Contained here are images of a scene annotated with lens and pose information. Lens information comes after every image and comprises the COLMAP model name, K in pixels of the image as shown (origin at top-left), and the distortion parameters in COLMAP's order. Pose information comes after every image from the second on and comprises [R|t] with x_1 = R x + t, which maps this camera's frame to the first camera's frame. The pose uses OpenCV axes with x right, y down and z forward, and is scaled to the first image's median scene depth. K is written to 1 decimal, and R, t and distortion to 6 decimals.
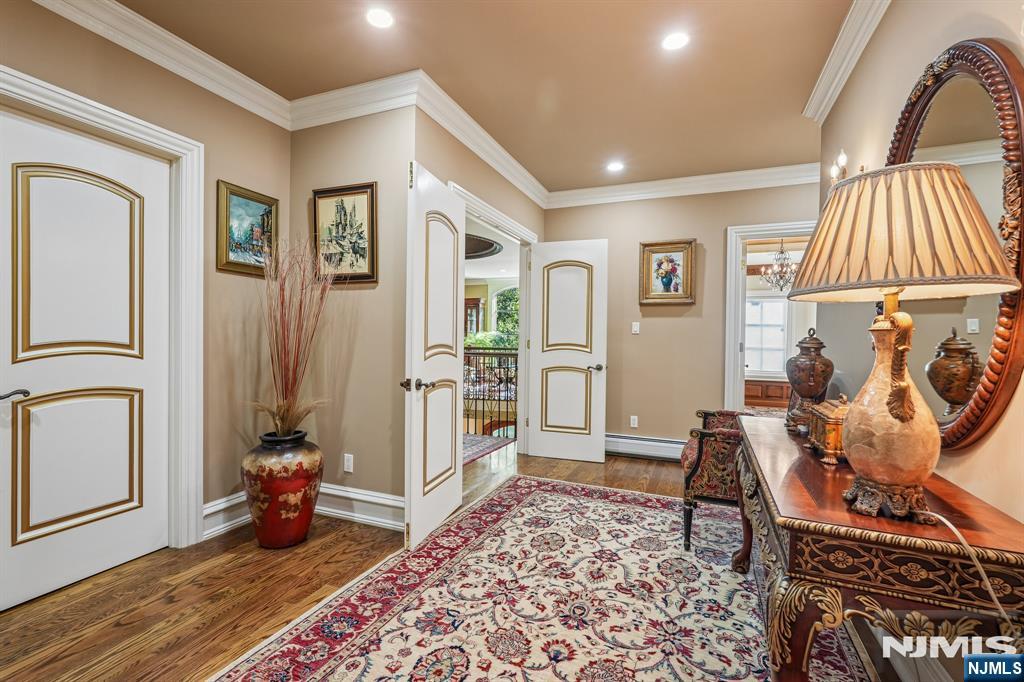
lens RADIAL K [[454.3, 0, 516.1], [0, 454.3, 341.3], [0, 0, 1]] dist [-0.001130, 0.000217]
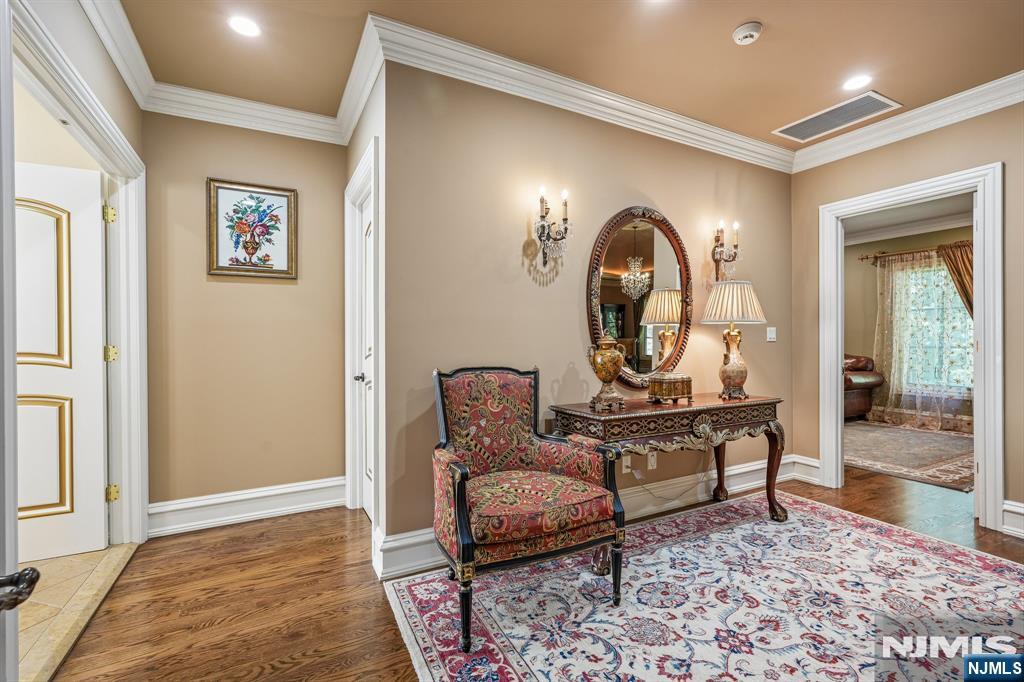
lens RADIAL K [[454.3, 0, 512.0], [0, 454.3, 344.2], [0, 0, 1]] dist [-0.001130, 0.000217]
pose [[-0.766113, -0.009345, 0.642638, 0.011652], [-0.000017, 0.999895, 0.014520, -0.008702], [-0.642706, 0.011113, -0.766032, 1.959179]]
